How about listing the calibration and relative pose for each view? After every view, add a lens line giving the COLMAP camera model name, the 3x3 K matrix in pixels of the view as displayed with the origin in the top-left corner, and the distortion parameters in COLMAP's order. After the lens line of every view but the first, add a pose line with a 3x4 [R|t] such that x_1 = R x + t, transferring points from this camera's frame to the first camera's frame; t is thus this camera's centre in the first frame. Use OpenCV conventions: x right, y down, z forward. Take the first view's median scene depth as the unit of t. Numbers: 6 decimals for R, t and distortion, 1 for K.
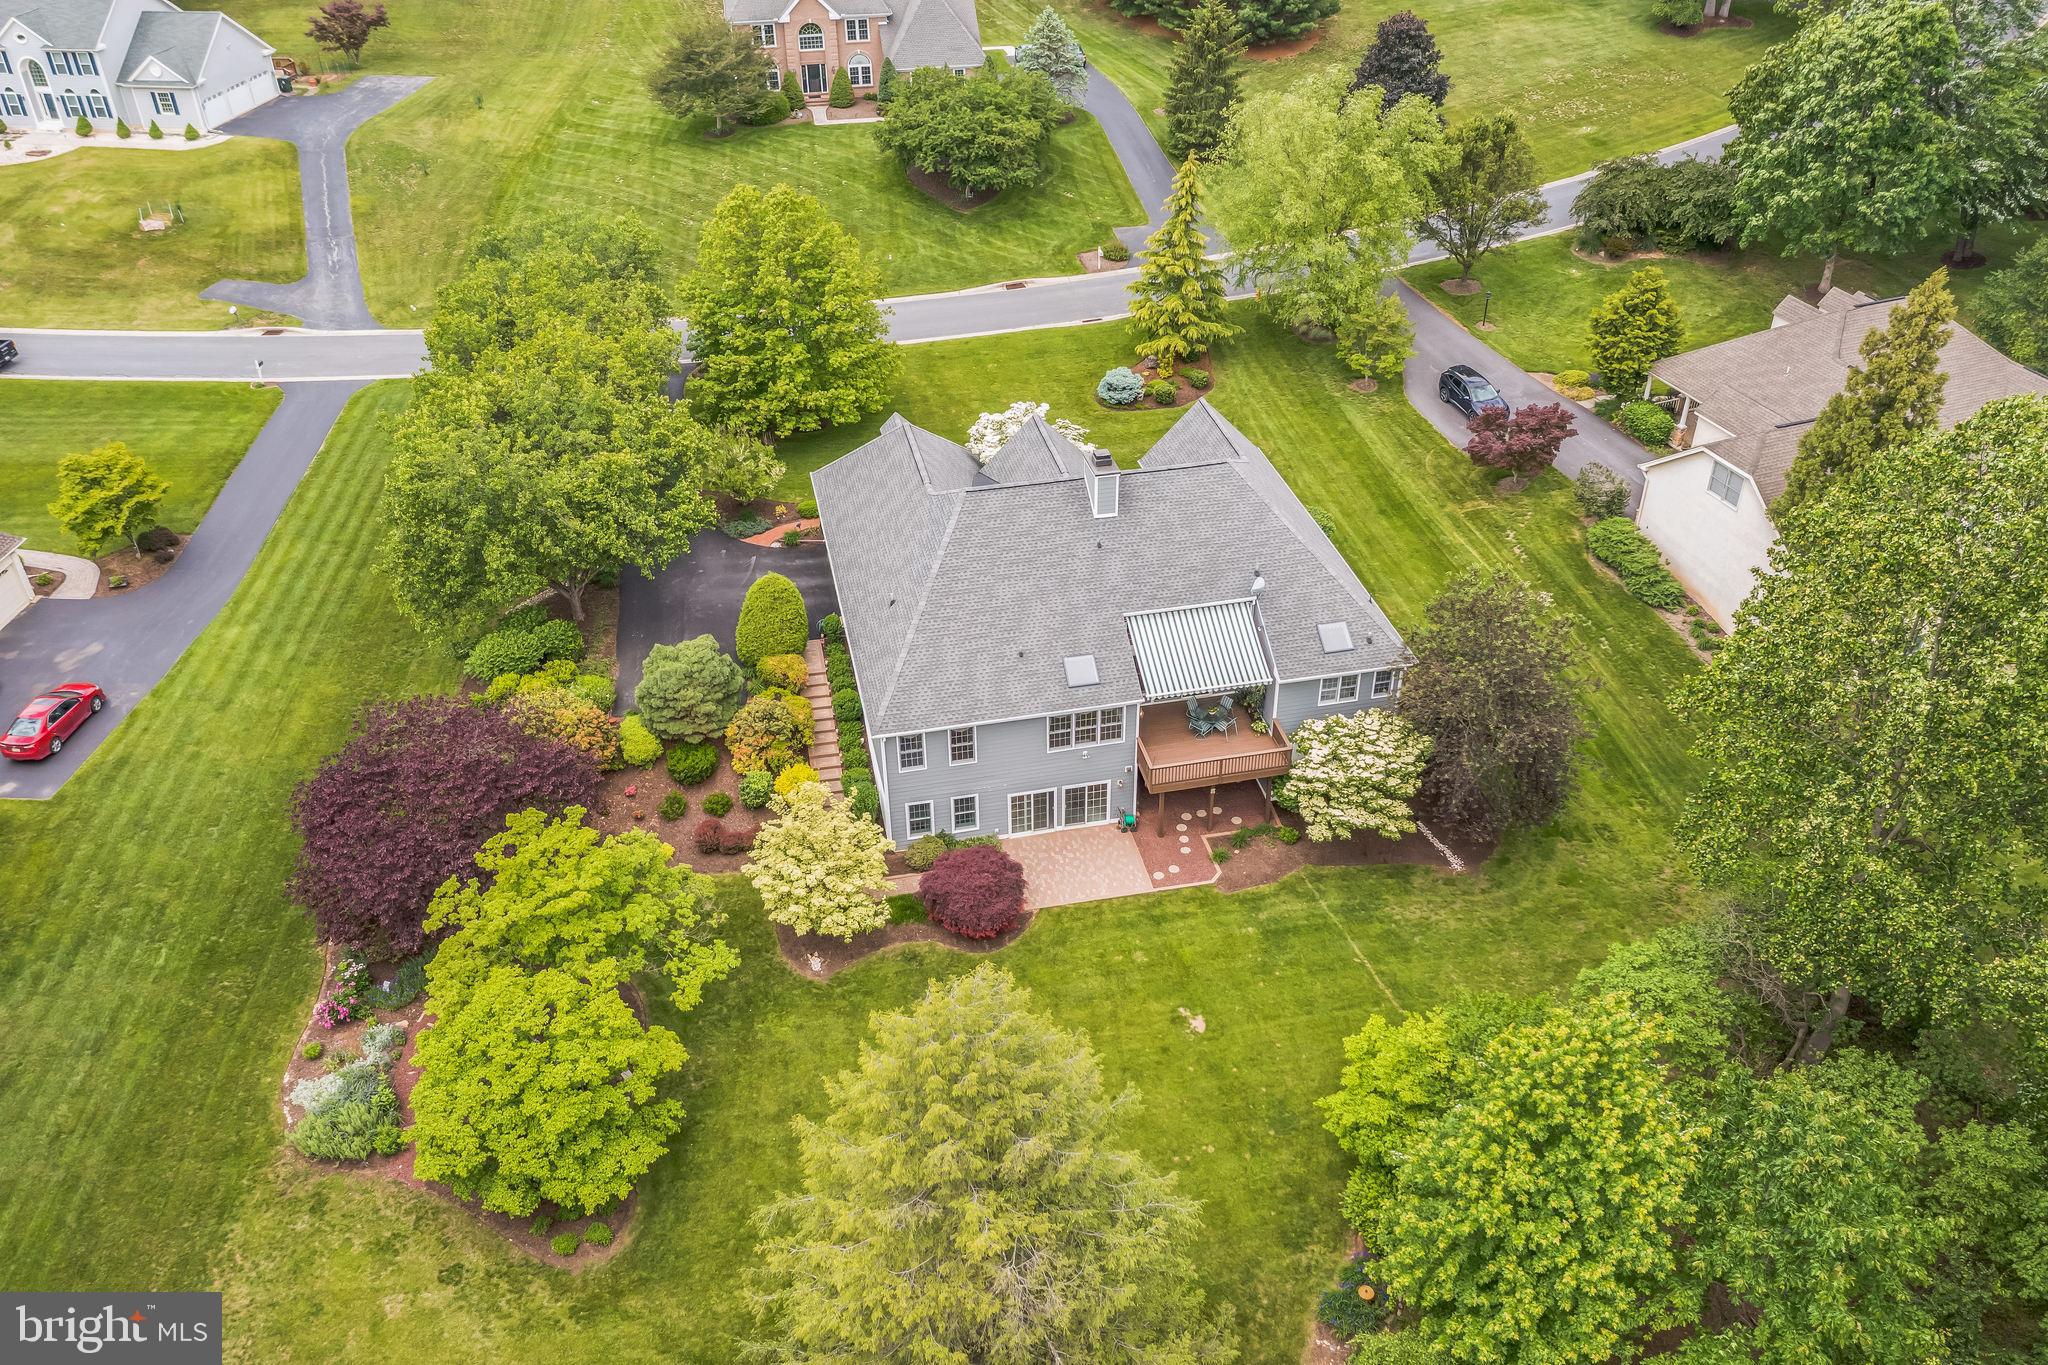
lens RADIAL K [[1611.9, 0, 1017.0], [0, 1611.9, 679.5], [0, 0, 1]] dist [-0.014981, -0.006266]
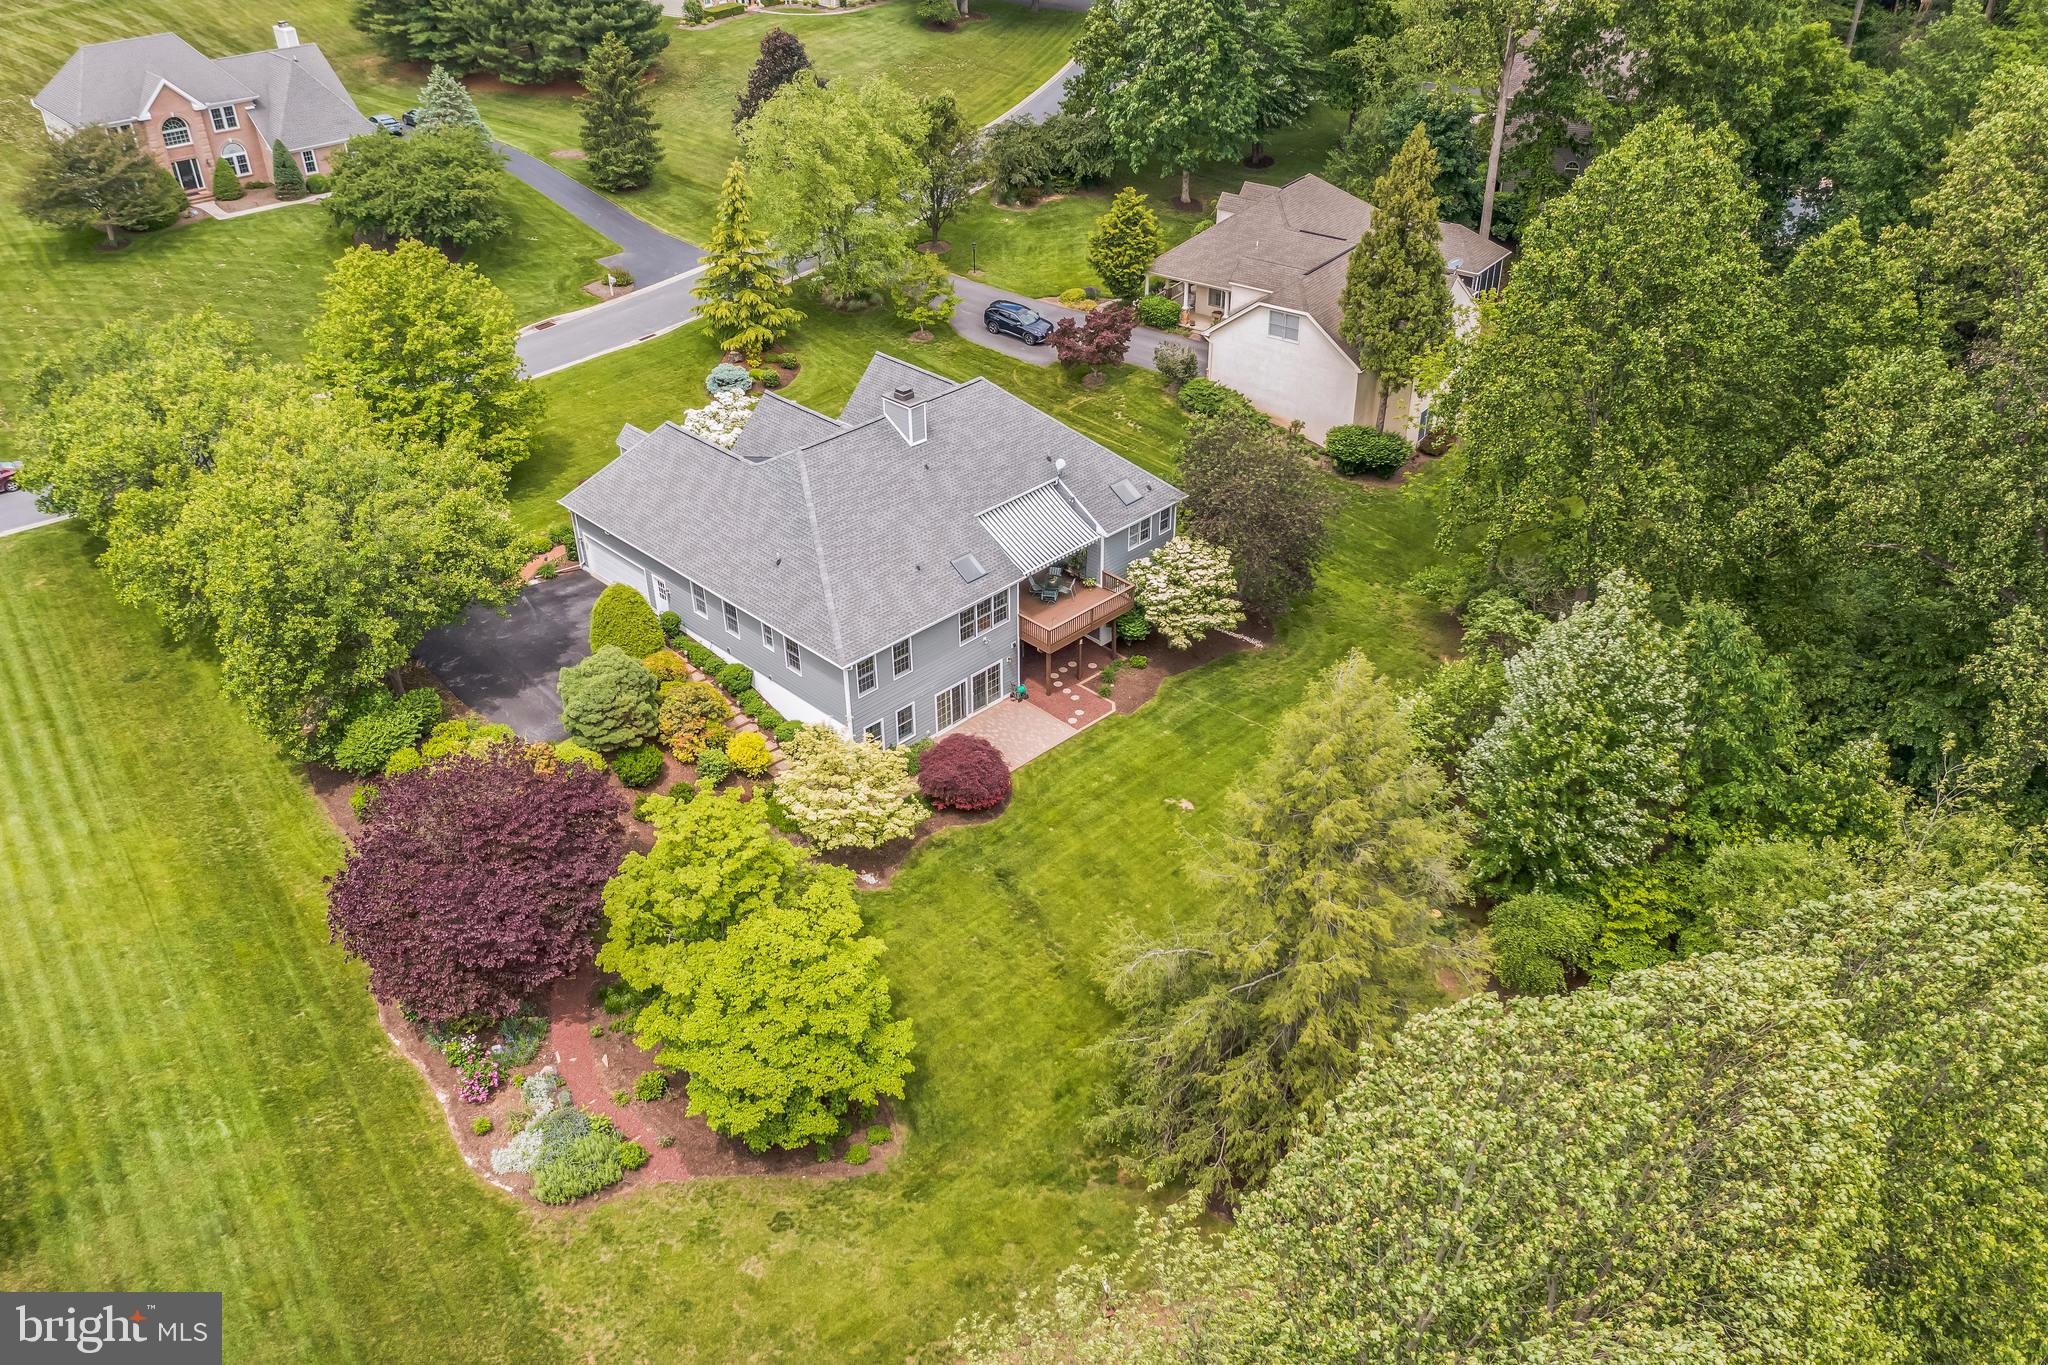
lens RADIAL K [[1611.9, 0, 1017.0], [0, 1611.9, 679.5], [0, 0, 1]] dist [-0.014981, -0.006266]
pose [[0.839481, -0.292088, 0.458211, -0.378926], [0.309066, 0.950220, 0.039486, 0.027915], [-0.446934, 0.108470, 0.887966, -0.017801]]
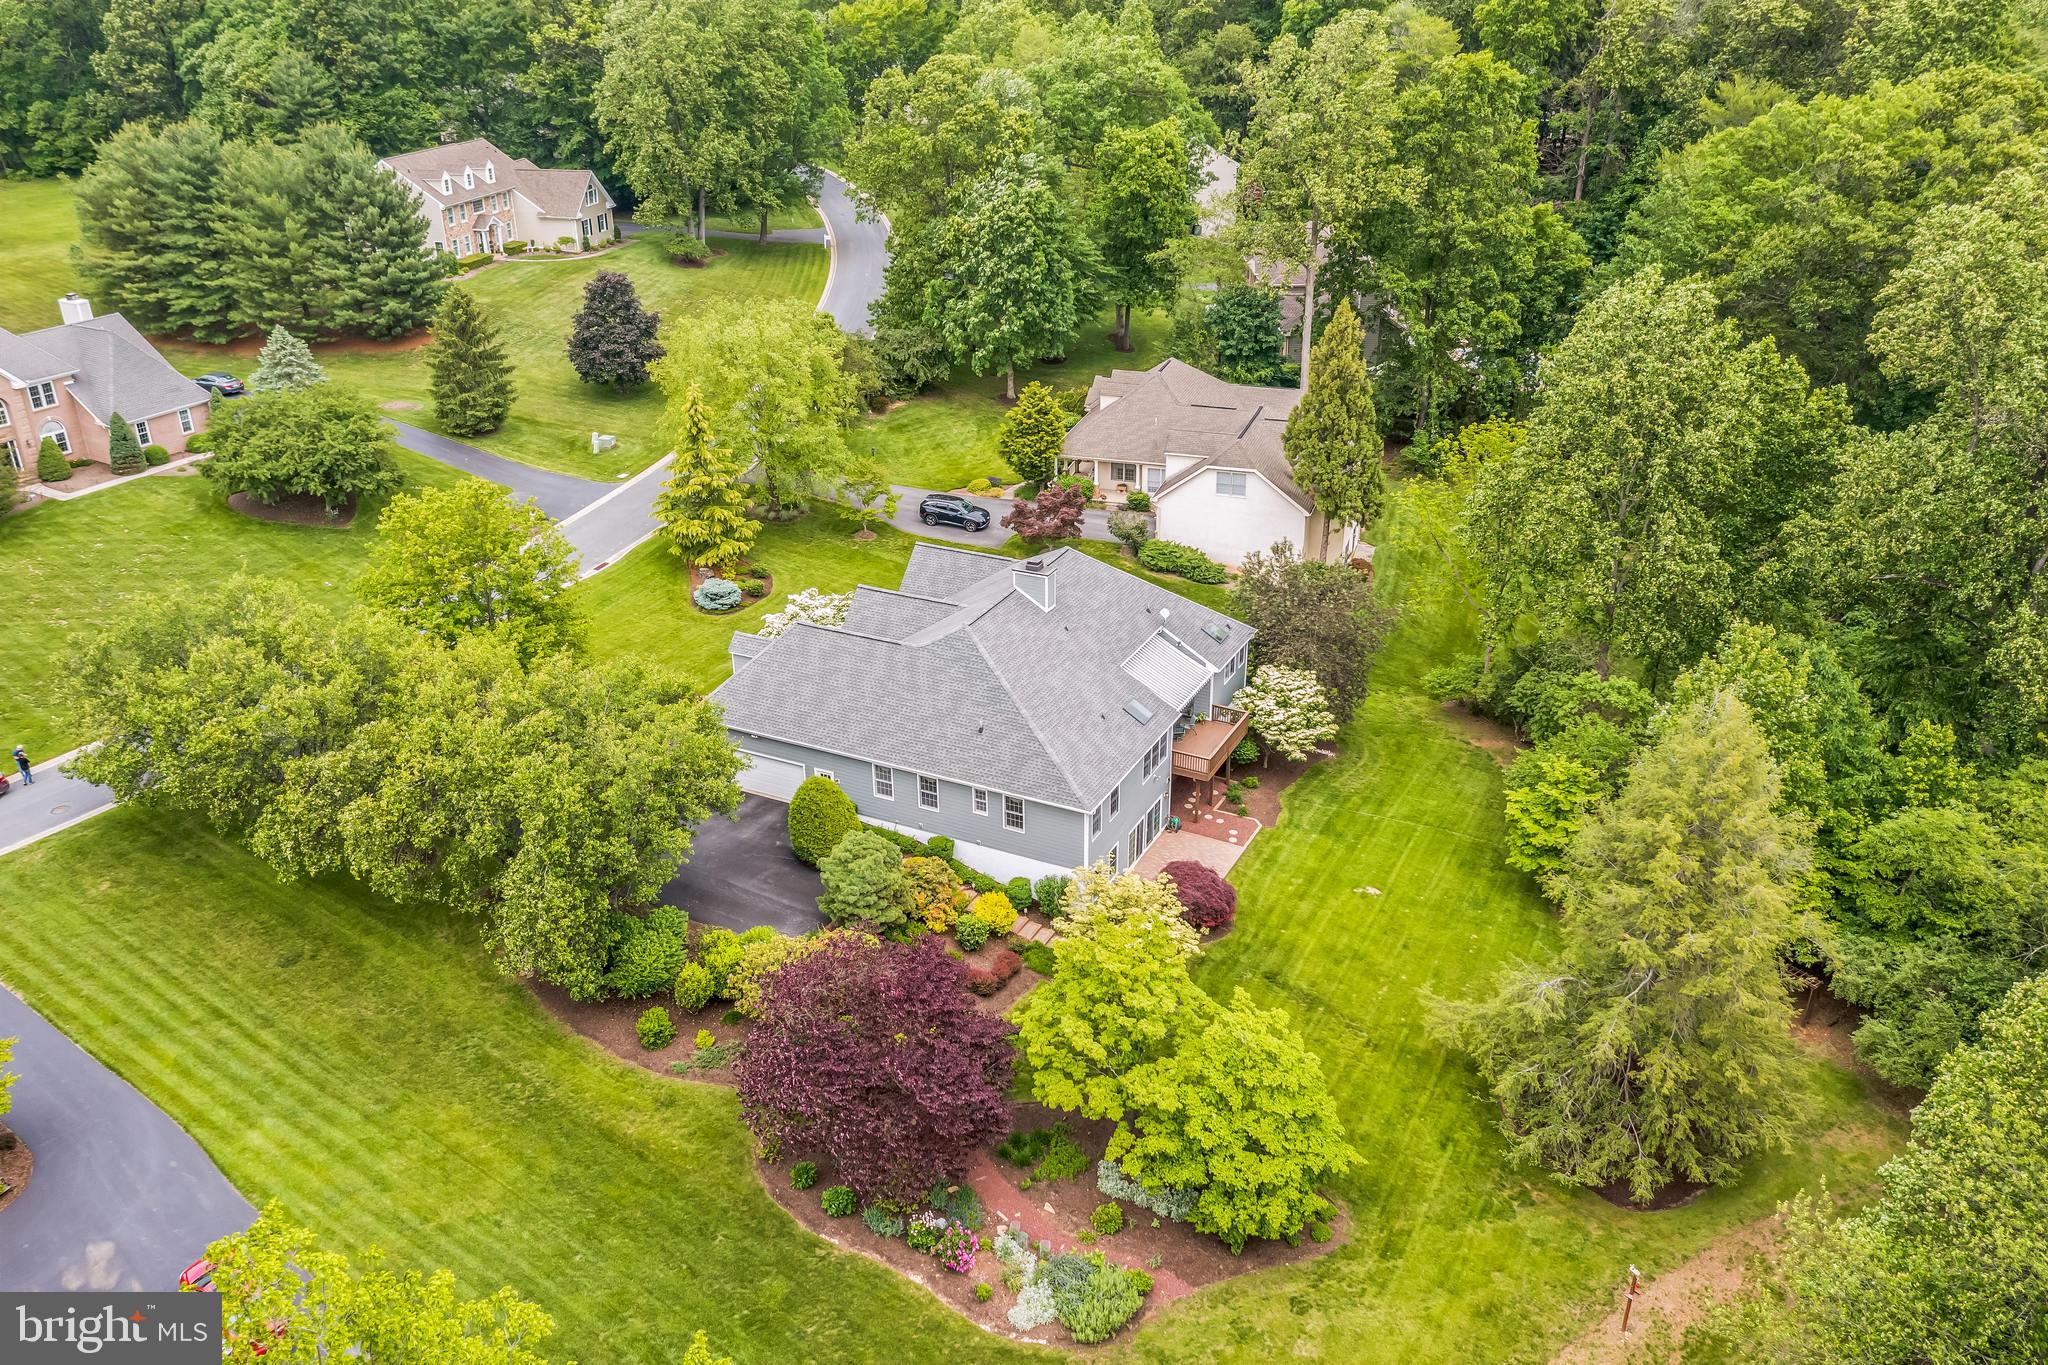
lens RADIAL K [[1611.9, 0, 1017.0], [0, 1611.9, 679.5], [0, 0, 1]] dist [-0.014981, -0.006266]
pose [[0.624111, -0.330435, 0.708024, -0.701916], [0.446184, 0.894614, 0.024213, -0.078341], [-0.641408, 0.300798, 0.705773, 0.140710]]
